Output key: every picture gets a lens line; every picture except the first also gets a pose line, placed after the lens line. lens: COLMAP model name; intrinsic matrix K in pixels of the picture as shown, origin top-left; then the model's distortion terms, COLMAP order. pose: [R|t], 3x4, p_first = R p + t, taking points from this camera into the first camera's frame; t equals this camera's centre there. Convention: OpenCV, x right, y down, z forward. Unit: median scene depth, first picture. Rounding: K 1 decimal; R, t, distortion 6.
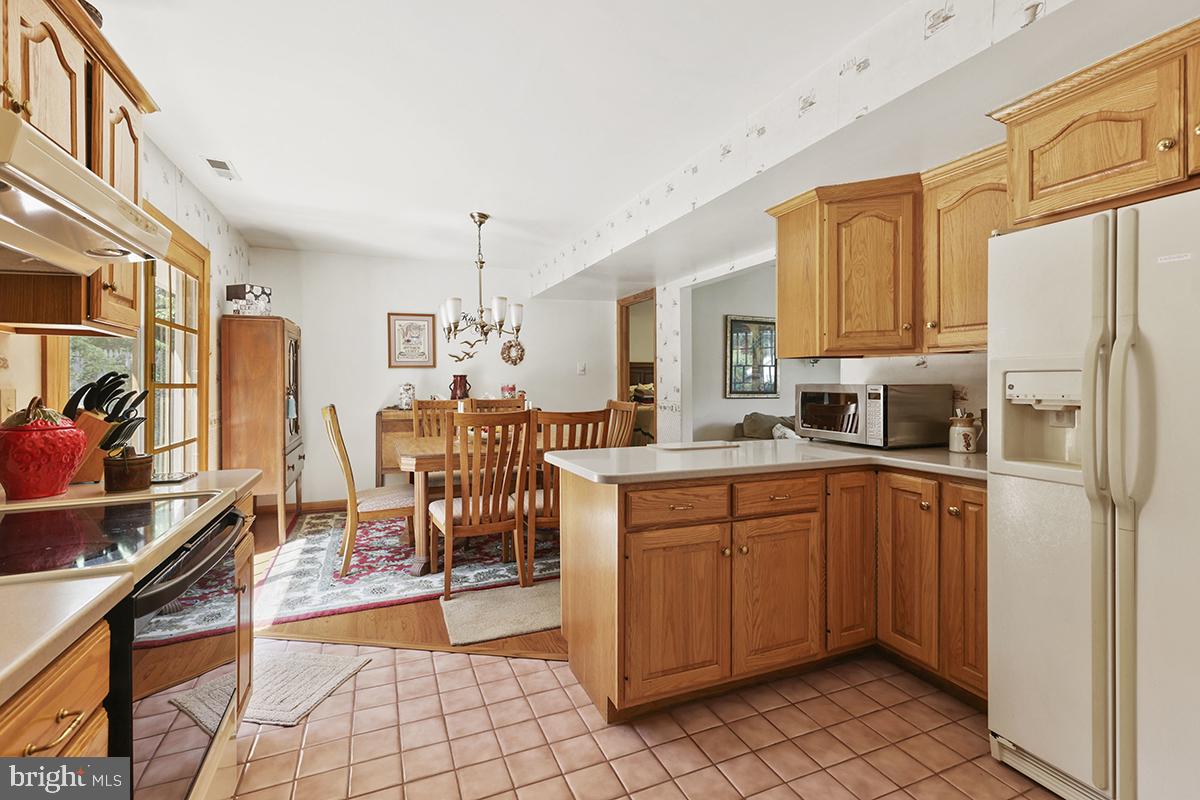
lens RADIAL K [[536.0, 0, 601.2], [0, 536.0, 390.8], [0, 0, 1]] dist [0.013772, -0.001542]
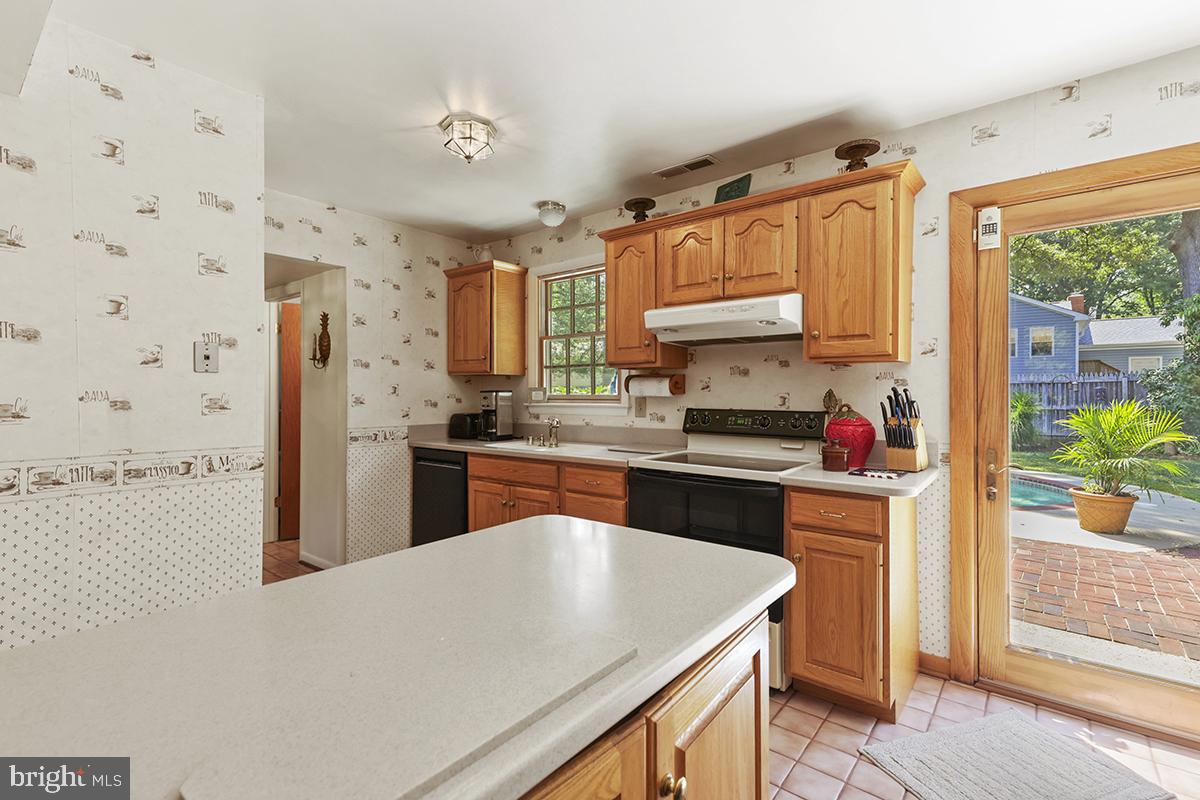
lens RADIAL K [[536.0, 0, 597.4], [0, 536.0, 397.6], [0, 0, 1]] dist [0.013772, -0.001542]
pose [[-0.882611, 0.007253, -0.470047, 0.117571], [-0.004305, 0.999714, 0.023510, -0.014220], [0.470084, 0.022774, -0.882328, 0.633303]]
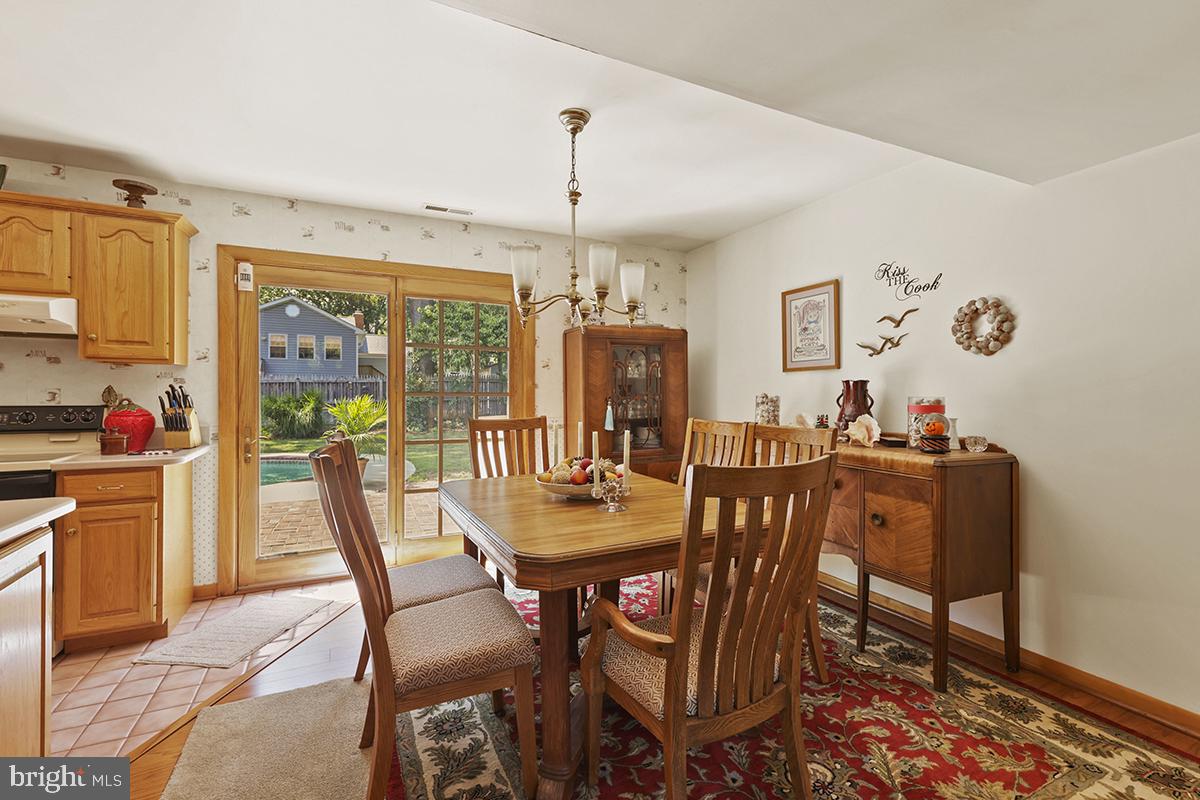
lens RADIAL K [[536.0, 0, 602.2], [0, 536.0, 391.4], [0, 0, 1]] dist [0.013772, -0.001542]
pose [[0.057348, 0.002868, -0.998350, 0.299559], [-0.018797, 0.999822, 0.001793, -0.015708], [0.998177, 0.018663, 0.057391, 0.786607]]
